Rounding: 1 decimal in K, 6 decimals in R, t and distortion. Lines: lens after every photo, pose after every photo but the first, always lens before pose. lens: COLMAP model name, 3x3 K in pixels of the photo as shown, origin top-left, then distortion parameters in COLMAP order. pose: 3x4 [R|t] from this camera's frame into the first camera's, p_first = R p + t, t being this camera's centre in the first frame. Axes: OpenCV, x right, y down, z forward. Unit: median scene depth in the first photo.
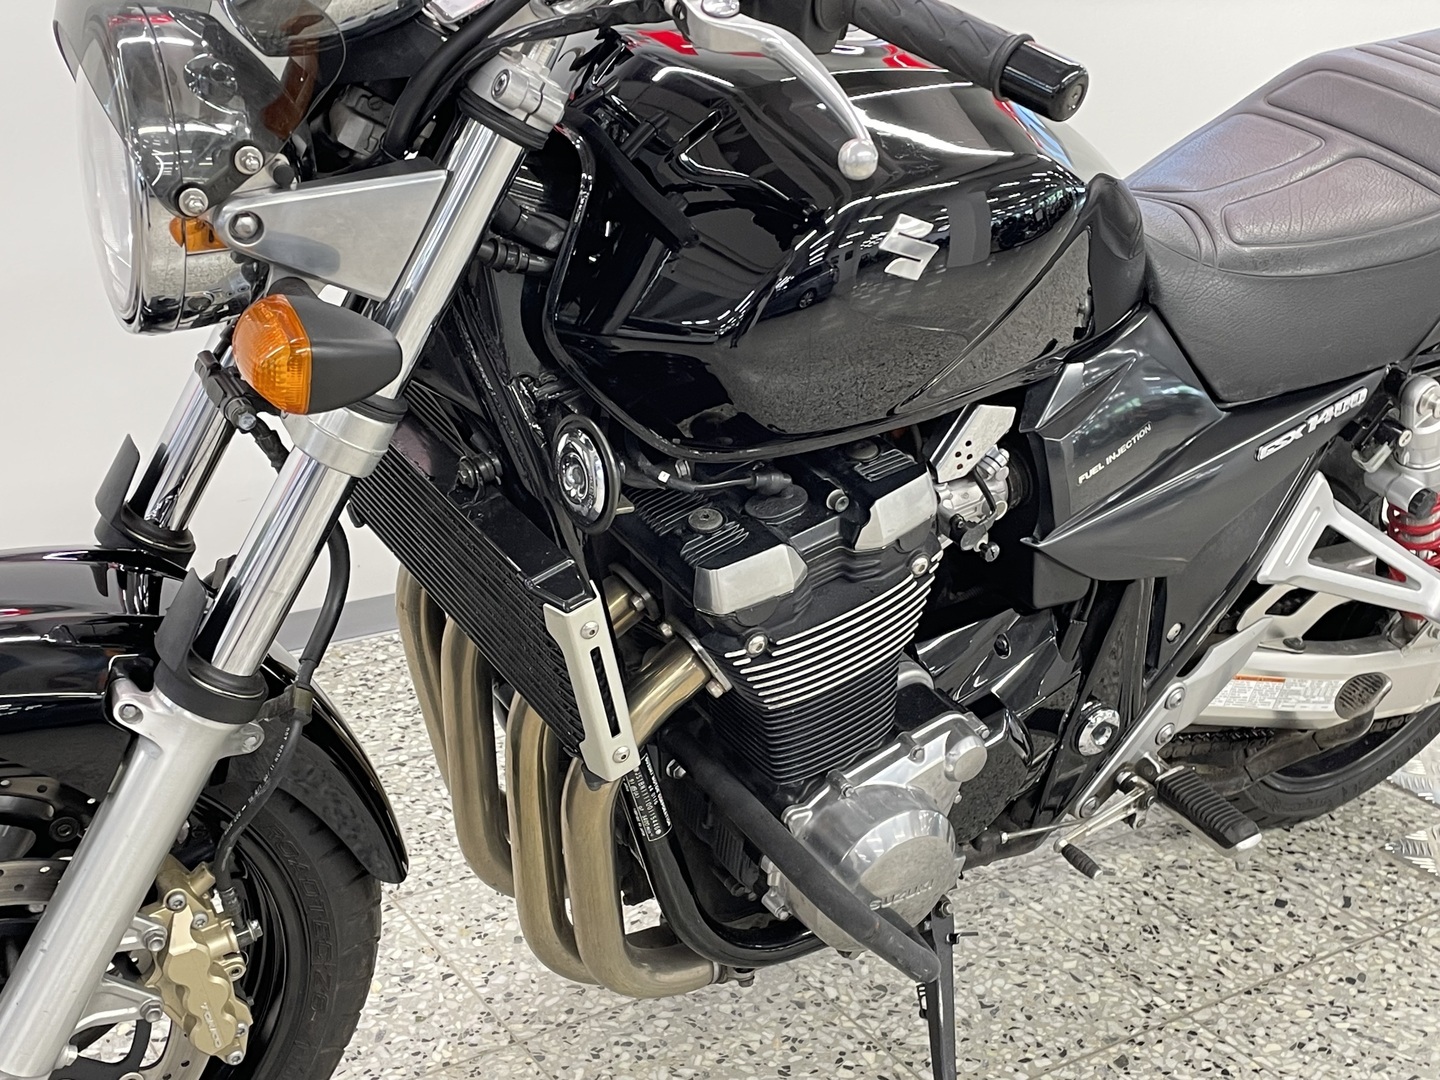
lens RADIAL K [[1859.4, 0, 738.4], [0, 1859.4, 547.9], [0, 0, 1]] dist [0.119819, -0.250021]
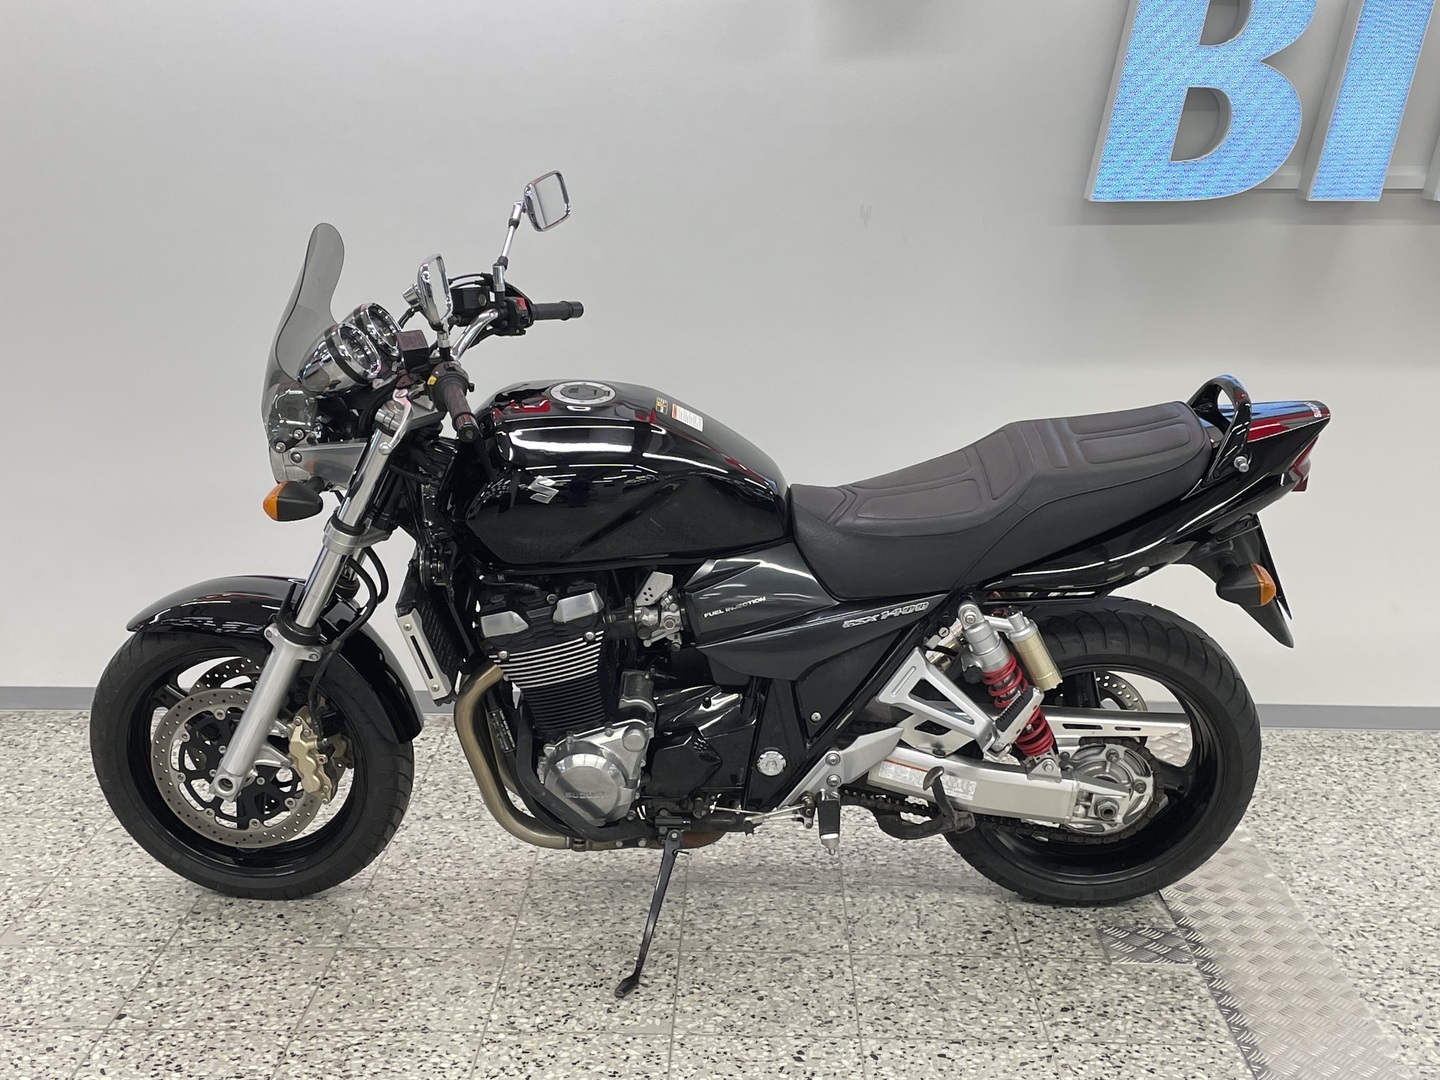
lens RADIAL K [[1859.4, 0, 738.4], [0, 1859.4, 547.9], [0, 0, 1]] dist [0.119819, -0.250021]
pose [[0.830322, 0.104478, -0.547403, 1.203411], [-0.180869, 0.979618, -0.087378, 0.057315], [0.527116, 0.171560, 0.832295, -0.634424]]
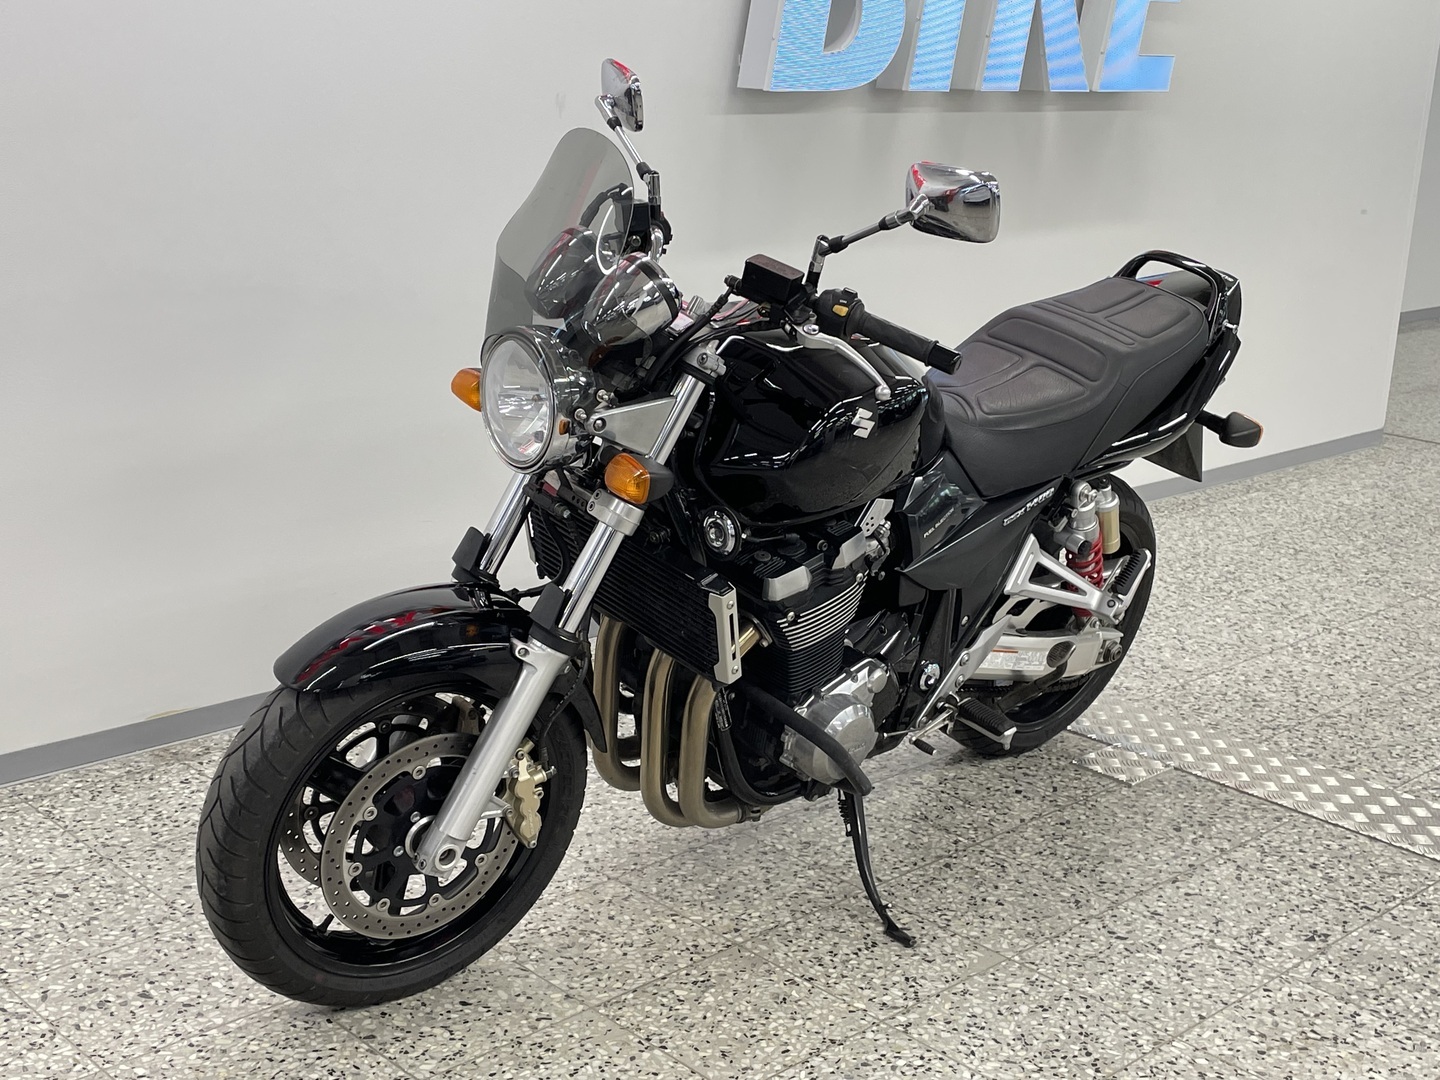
lens RADIAL K [[1859.4, 0, 738.4], [0, 1859.4, 547.9], [0, 0, 1]] dist [0.119819, -0.250021]
pose [[0.981325, -0.039155, 0.188332, -0.343332], [0.053820, 0.995850, -0.073397, 0.099366], [-0.184676, 0.082162, 0.979359, -0.799616]]
